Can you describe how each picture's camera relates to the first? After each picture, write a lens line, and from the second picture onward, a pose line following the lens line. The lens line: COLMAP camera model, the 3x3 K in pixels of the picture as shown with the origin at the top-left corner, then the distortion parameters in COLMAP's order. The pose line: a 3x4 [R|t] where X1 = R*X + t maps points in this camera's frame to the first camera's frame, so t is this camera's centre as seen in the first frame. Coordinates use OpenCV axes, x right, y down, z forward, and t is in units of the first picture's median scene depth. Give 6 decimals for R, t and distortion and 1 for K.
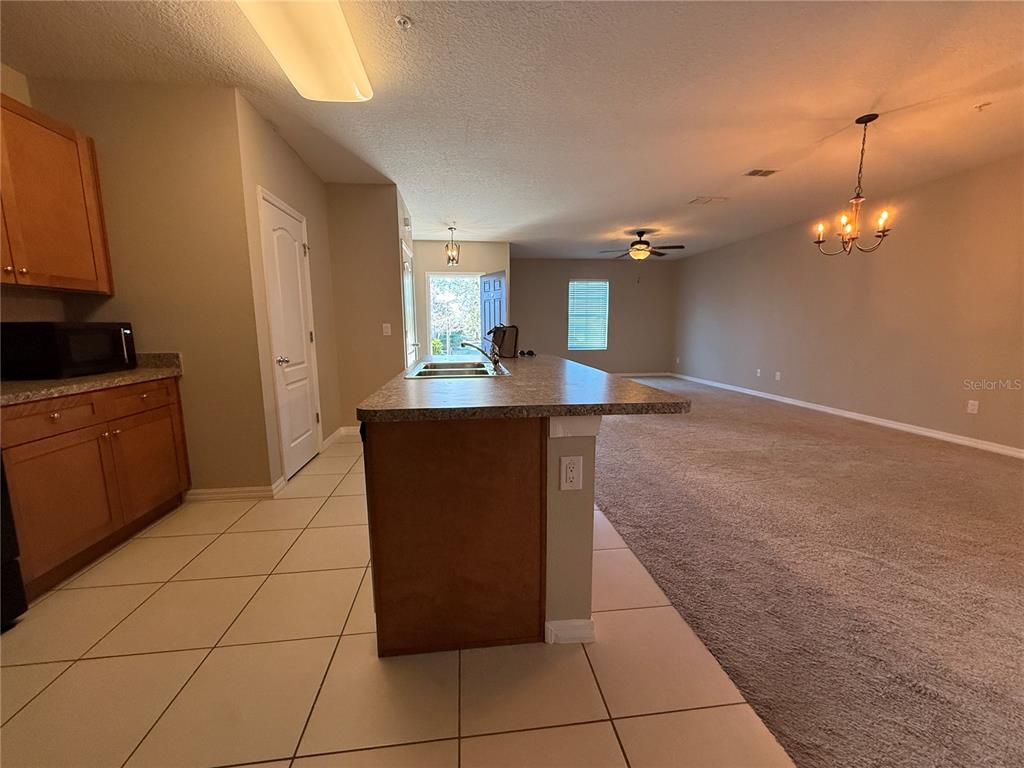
lens RADIAL K [[407.9, 0, 509.5], [0, 407.9, 384.7], [0, 0, 1]] dist [-0.001562, 0.000386]
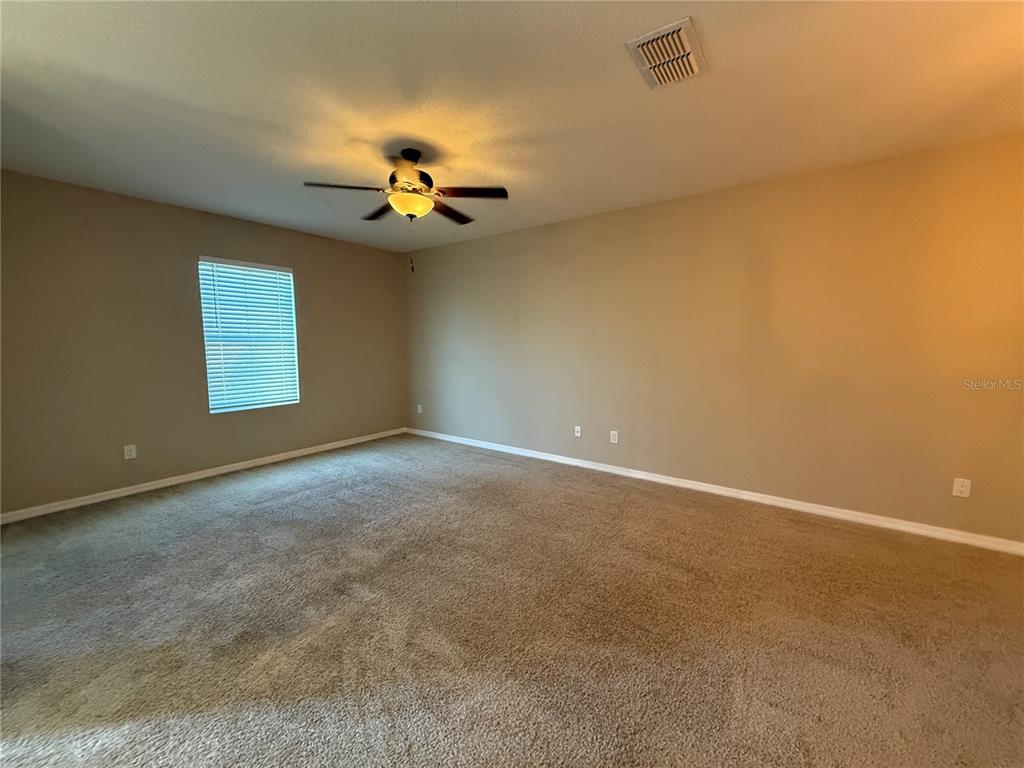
lens RADIAL K [[407.9, 0, 513.3], [0, 407.9, 385.8], [0, 0, 1]] dist [-0.001562, 0.000386]
pose [[0.678882, -0.074432, 0.730465, 0.121335], [0.100535, 0.994902, 0.007942, -0.228926], [-0.727332, 0.068046, 0.682904, 1.197281]]
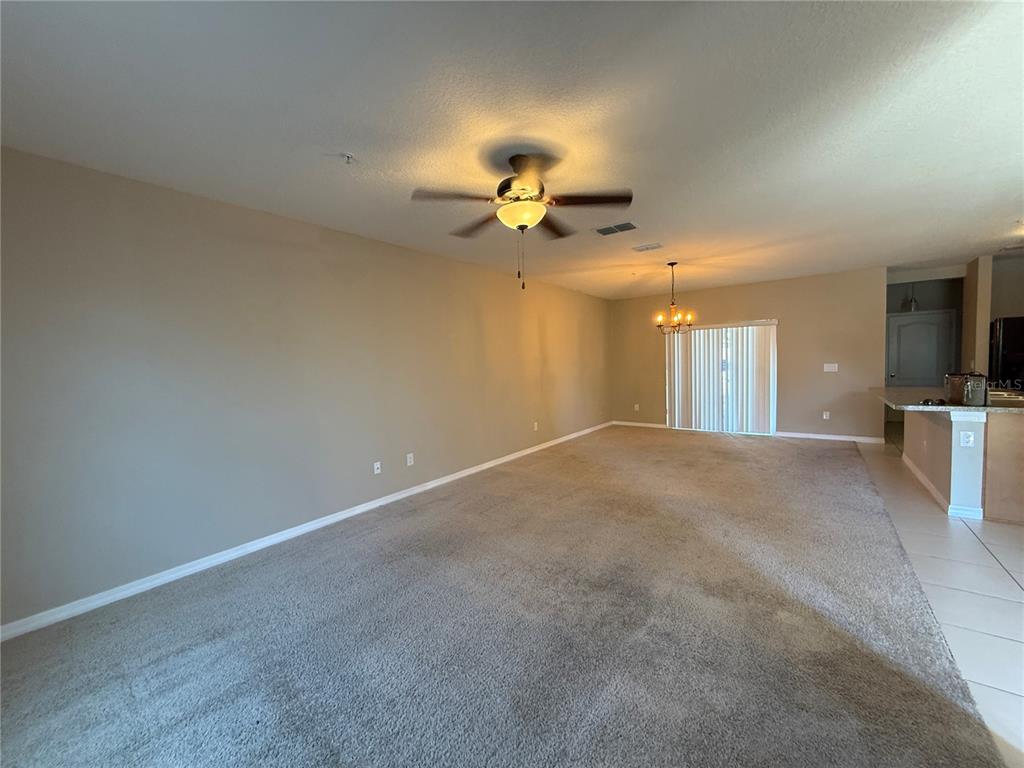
lens RADIAL K [[407.9, 0, 507.4], [0, 407.9, 383.0], [0, 0, 1]] dist [-0.001562, 0.000386]
pose [[-0.723517, -0.007917, 0.690261, 0.112626], [0.132559, 0.979731, 0.150182, -0.417797], [-0.677459, 0.200159, -0.707803, 2.449279]]
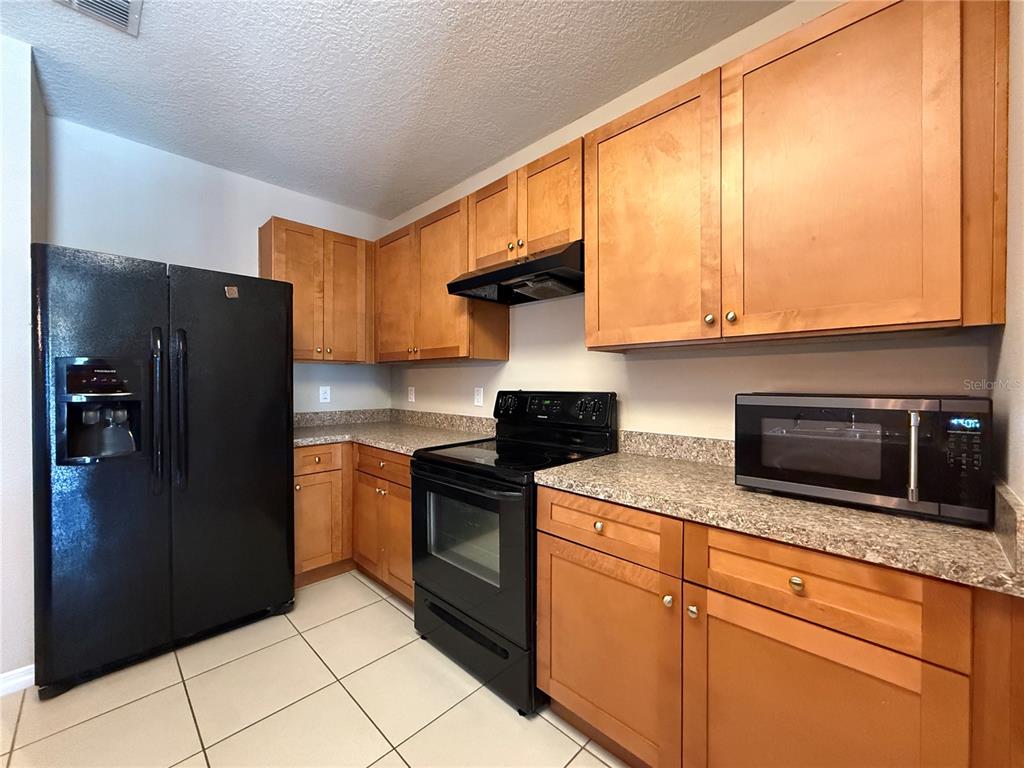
lens RADIAL K [[407.9, 0, 516.1], [0, 407.9, 383.8], [0, 0, 1]] dist [-0.001562, 0.000386]
pose [[-0.777711, 0.008878, -0.628559, -0.293267], [-0.086581, 0.988858, 0.121094, -0.126757], [0.622631, 0.148597, -0.768277, 0.749420]]
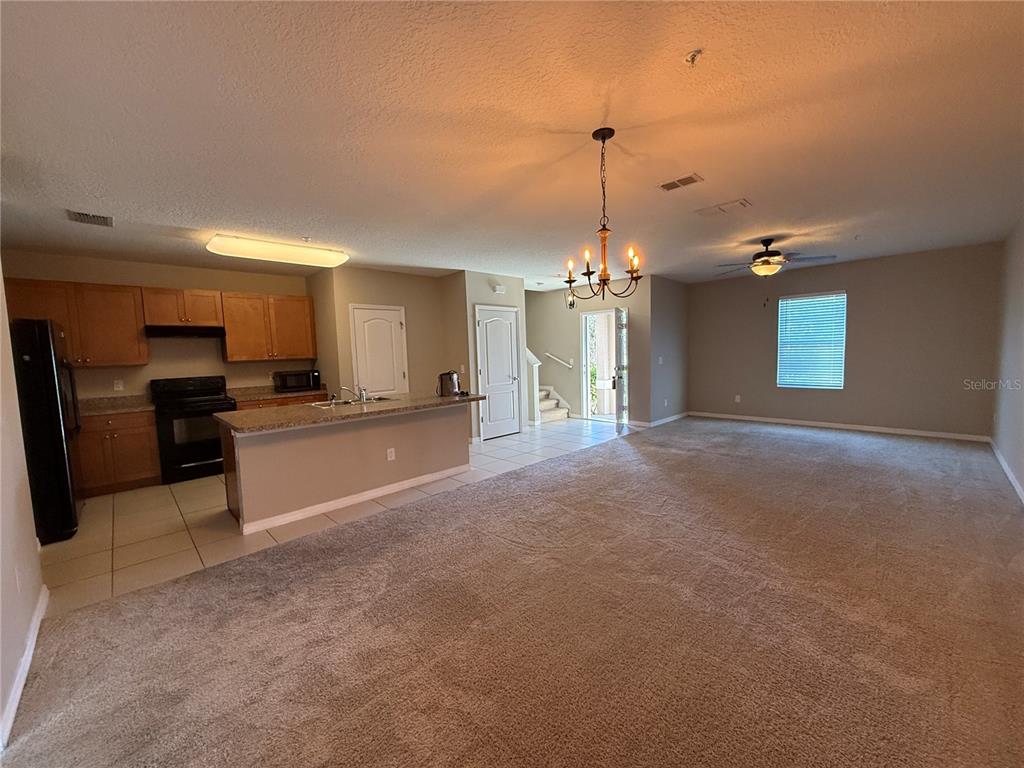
lens RADIAL K [[407.9, 0, 511.1], [0, 407.9, 385.1], [0, 0, 1]] dist [-0.001562, 0.000386]
pose [[0.606526, 0.053883, -0.793236, 1.196671], [-0.086100, 0.996285, 0.001842, -0.123410], [0.790388, 0.067180, 0.608912, 0.334756]]
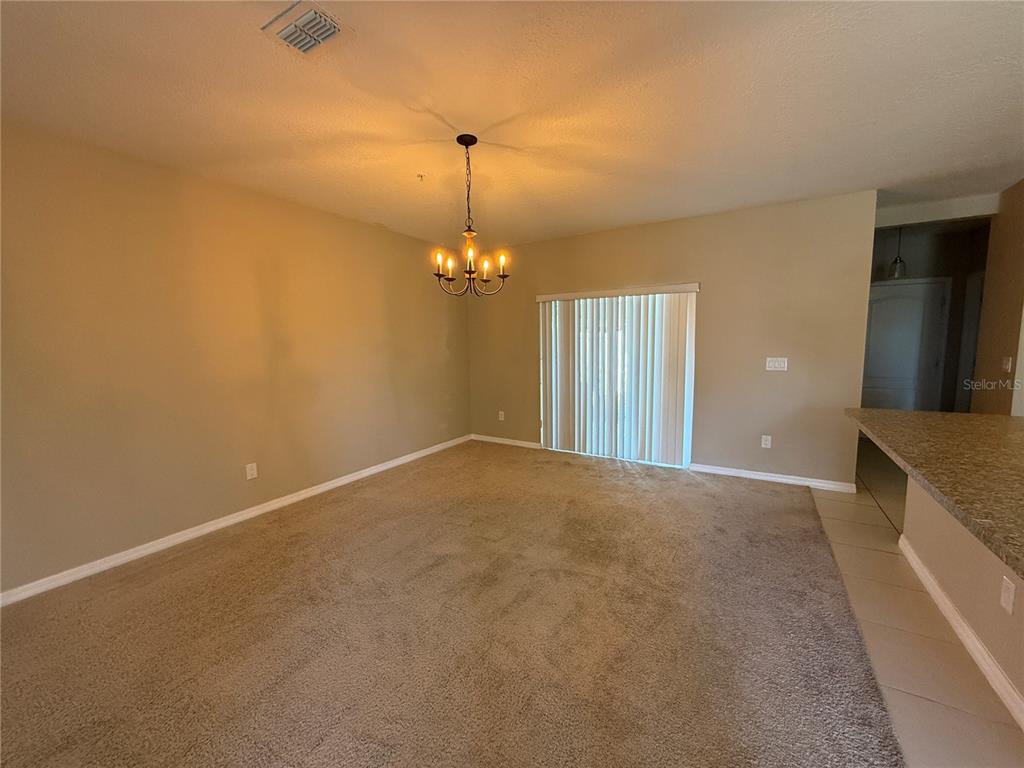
lens RADIAL K [[407.9, 0, 509.0], [0, 407.9, 384.2], [0, 0, 1]] dist [-0.001562, 0.000386]
pose [[-0.788649, -0.048106, 0.612959, 0.219892], [0.107592, 0.970754, 0.214617, -0.276469], [-0.605357, 0.235208, -0.760408, 1.431614]]
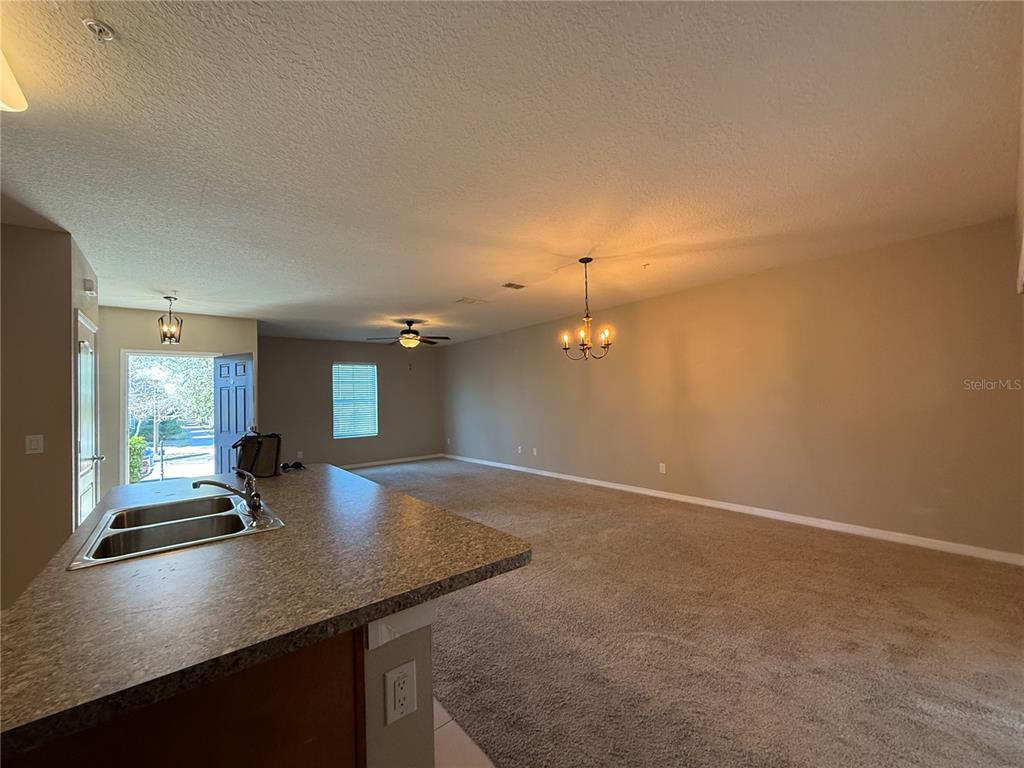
lens RADIAL K [[407.9, 0, 510.0], [0, 407.9, 384.4], [0, 0, 1]] dist [-0.001562, 0.000386]
pose [[0.843290, -0.003002, 0.537451, -0.026287], [0.101293, 0.982952, -0.153444, -0.071122], [-0.527827, 0.183838, 0.829218, 0.098110]]
